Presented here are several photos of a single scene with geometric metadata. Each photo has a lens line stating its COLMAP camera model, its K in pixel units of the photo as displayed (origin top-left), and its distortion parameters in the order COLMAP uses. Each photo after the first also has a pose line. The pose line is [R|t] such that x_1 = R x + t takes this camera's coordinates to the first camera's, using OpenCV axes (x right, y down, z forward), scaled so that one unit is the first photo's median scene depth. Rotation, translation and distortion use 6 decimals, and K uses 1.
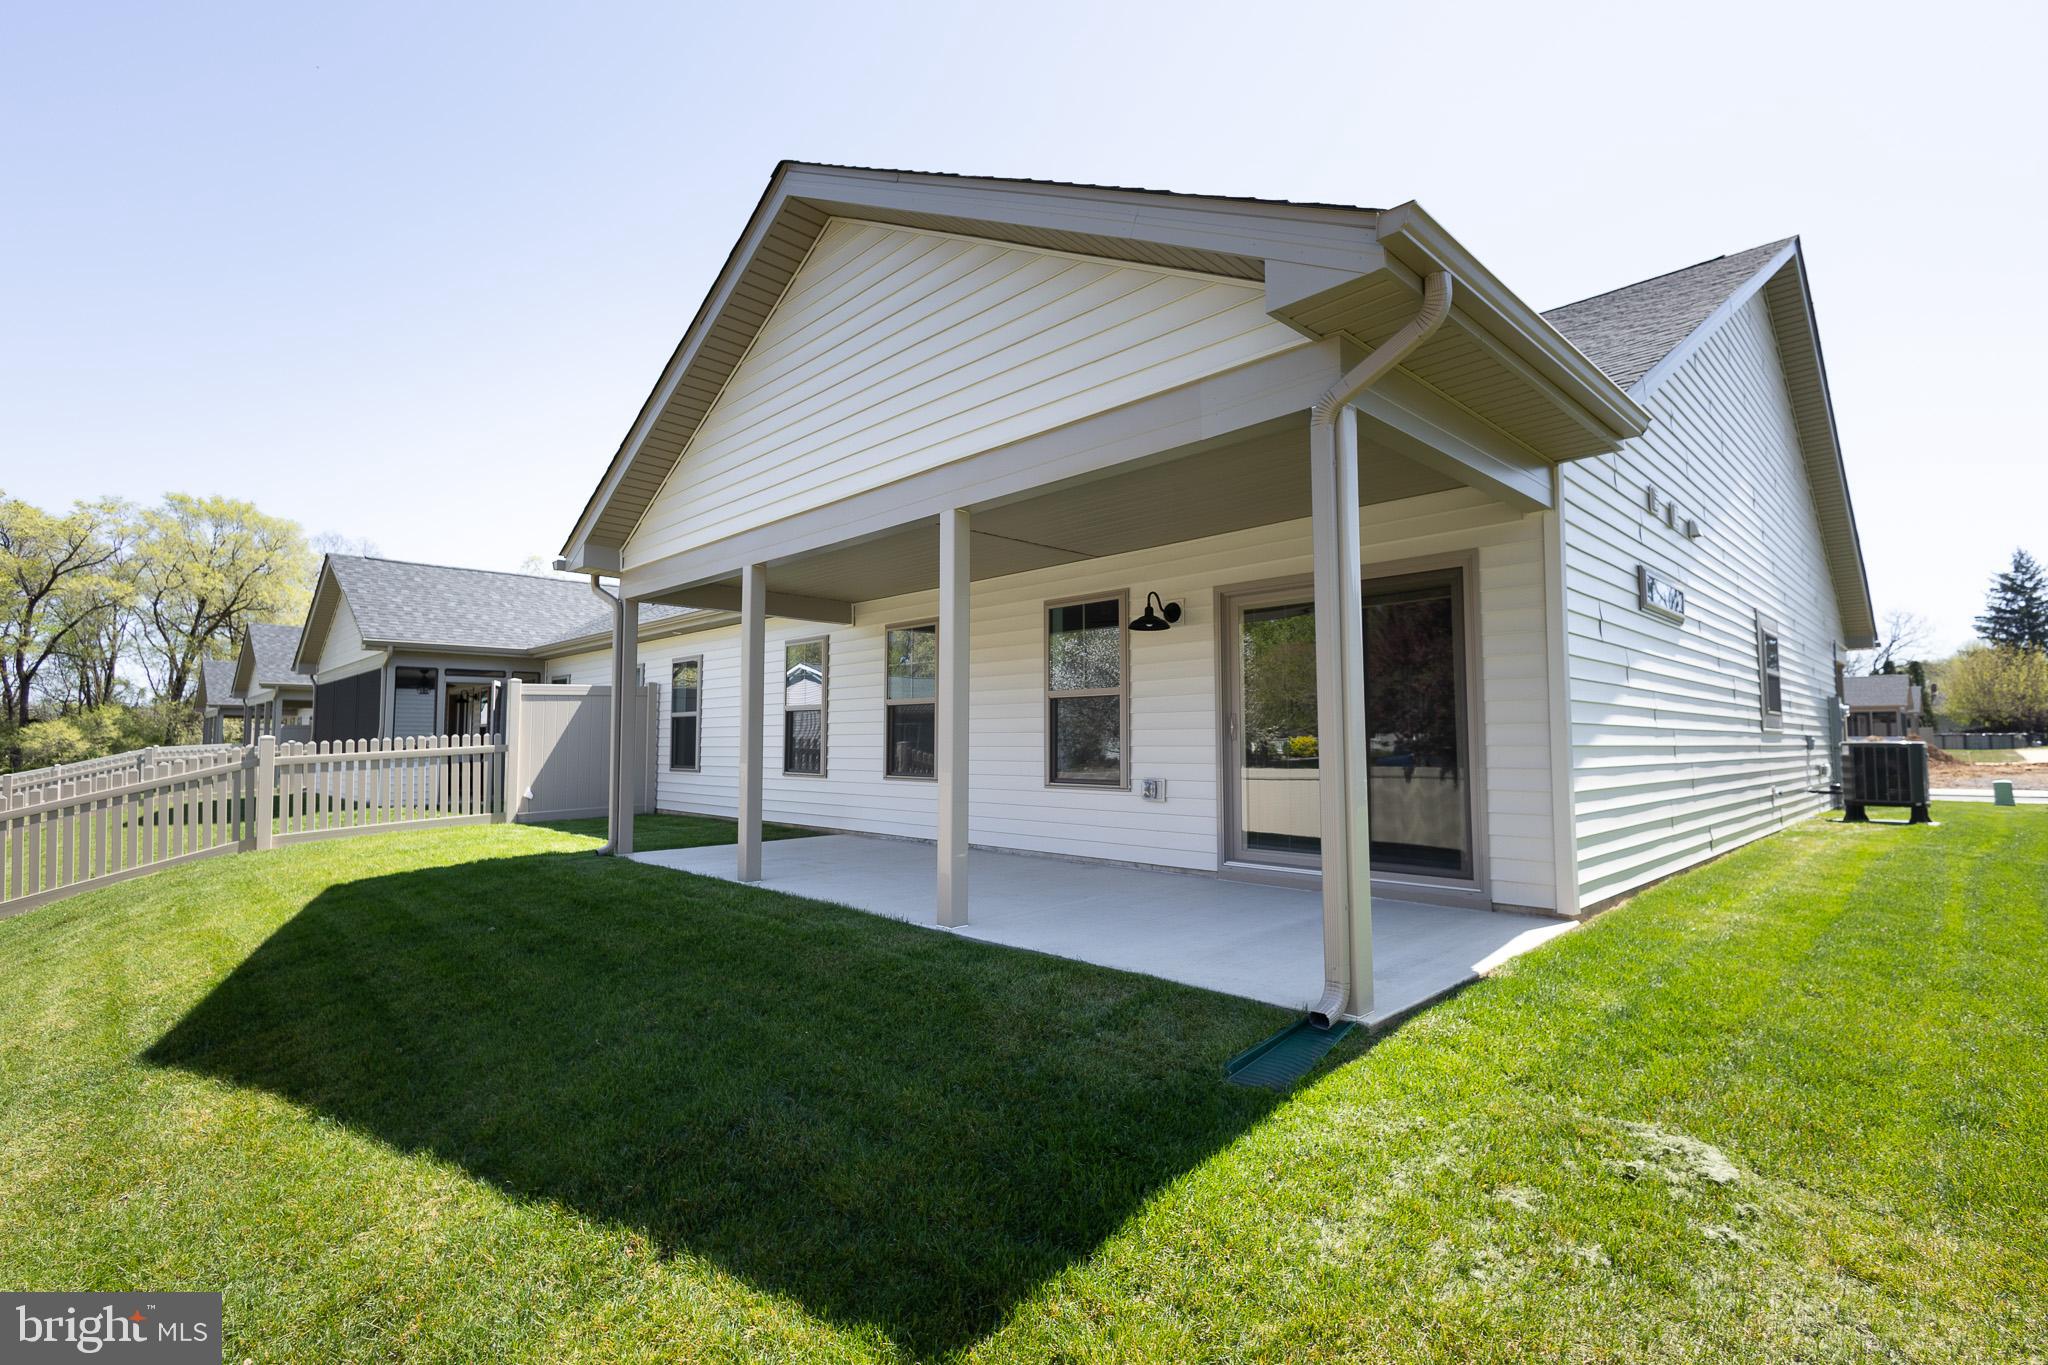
lens RADIAL K [[939.9, 0, 1028.5], [0, 939.9, 685.8], [0, 0, 1]] dist [0.011354, -0.004339]
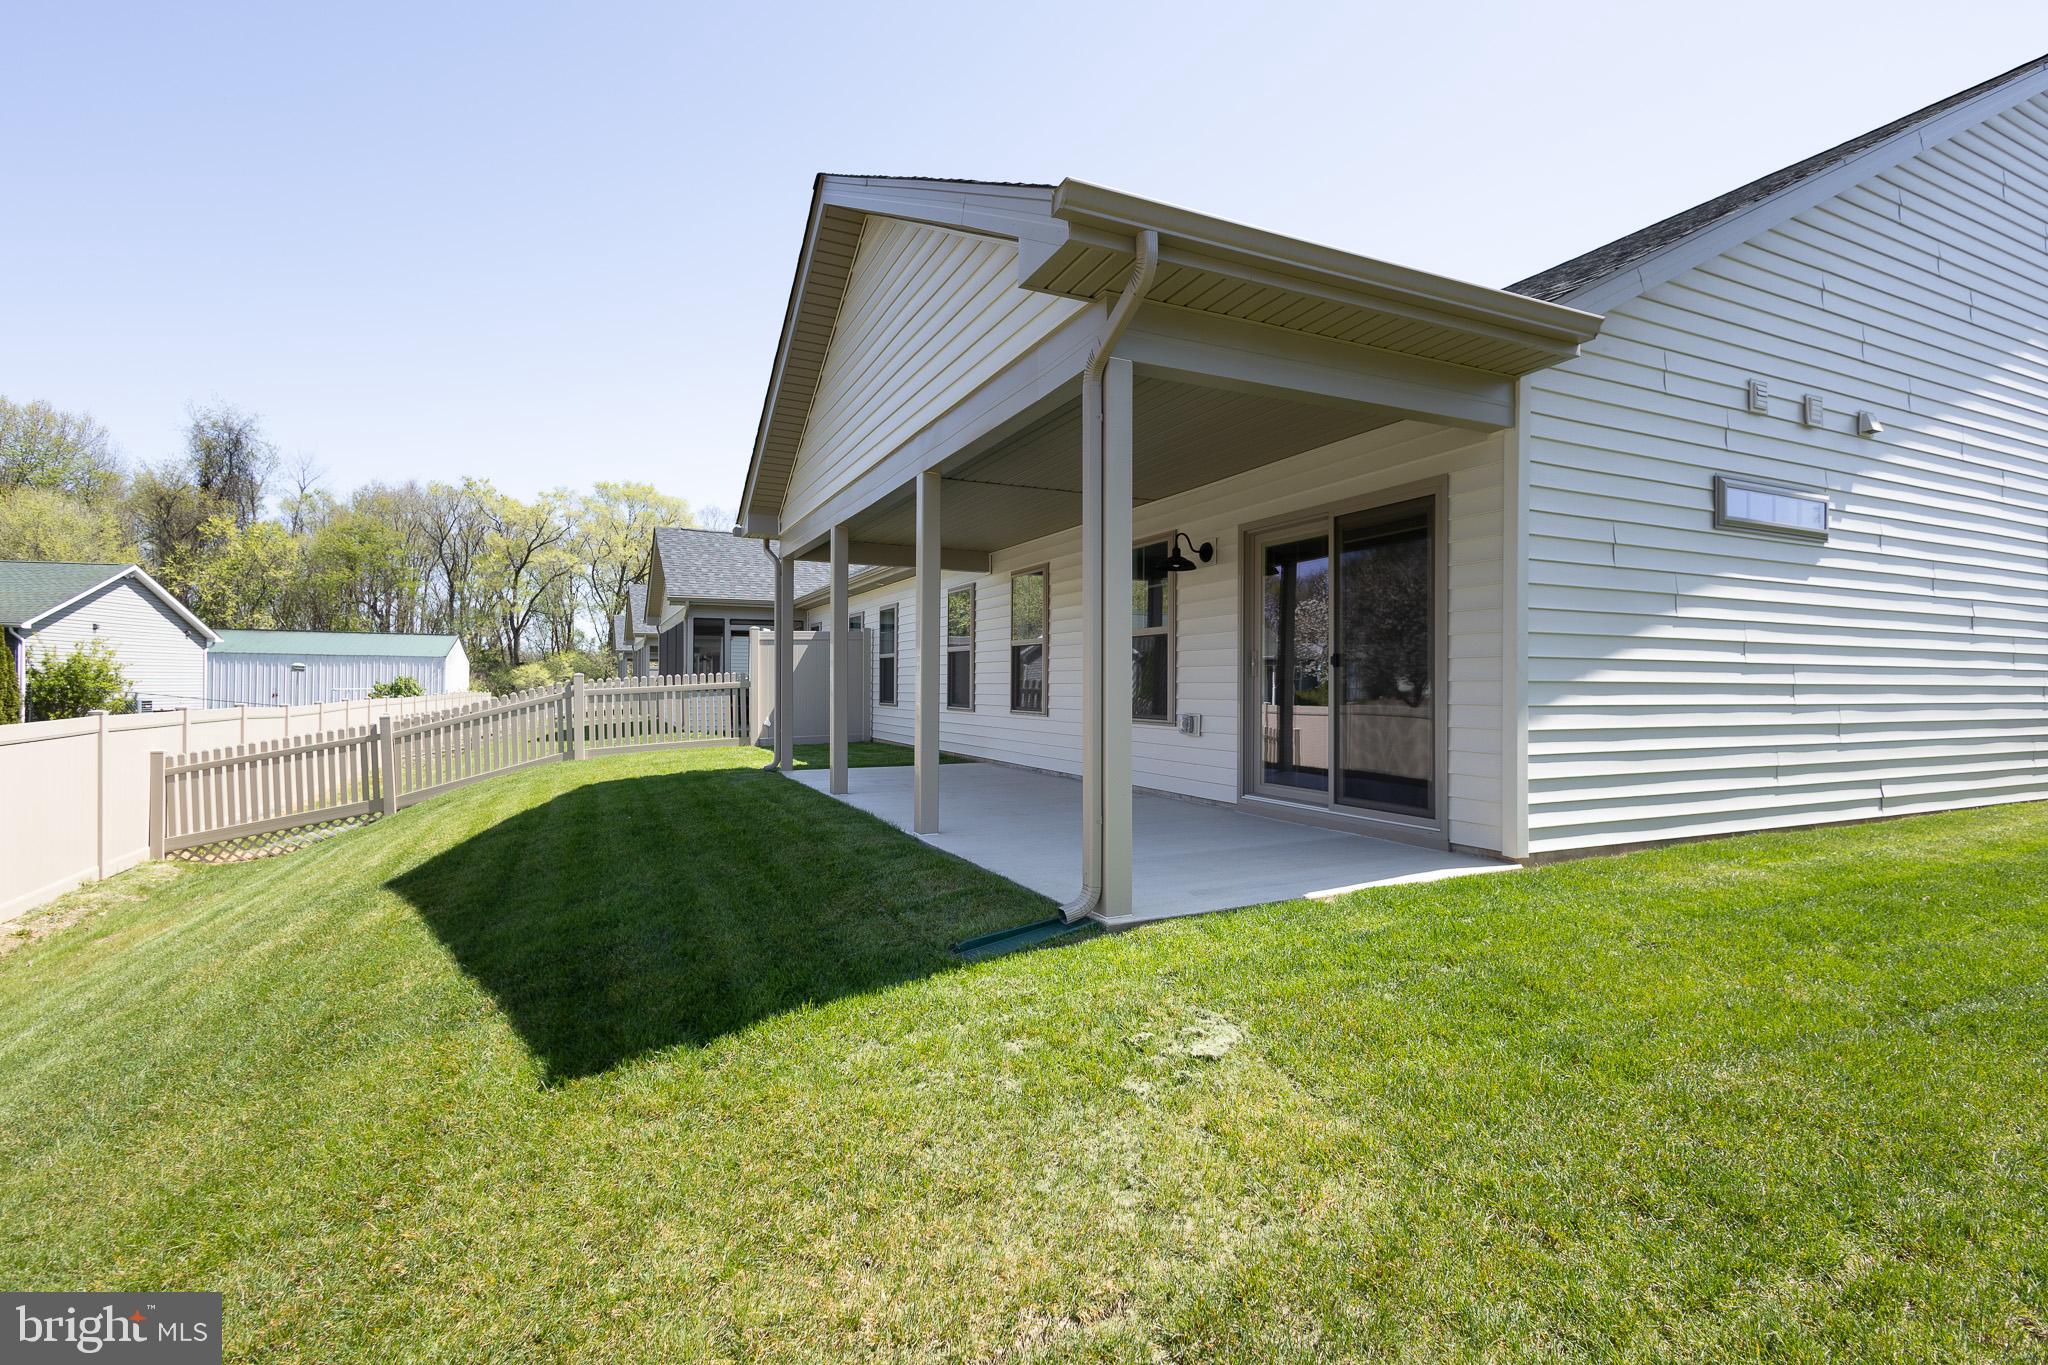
lens RADIAL K [[939.9, 0, 1033.8], [0, 939.9, 688.1], [0, 0, 1]] dist [0.011354, -0.004339]
pose [[0.945320, 0.006150, -0.326085, 0.227039], [0.014892, 0.997965, 0.061996, 0.002328], [0.325803, -0.063462, 0.943305, -0.025818]]
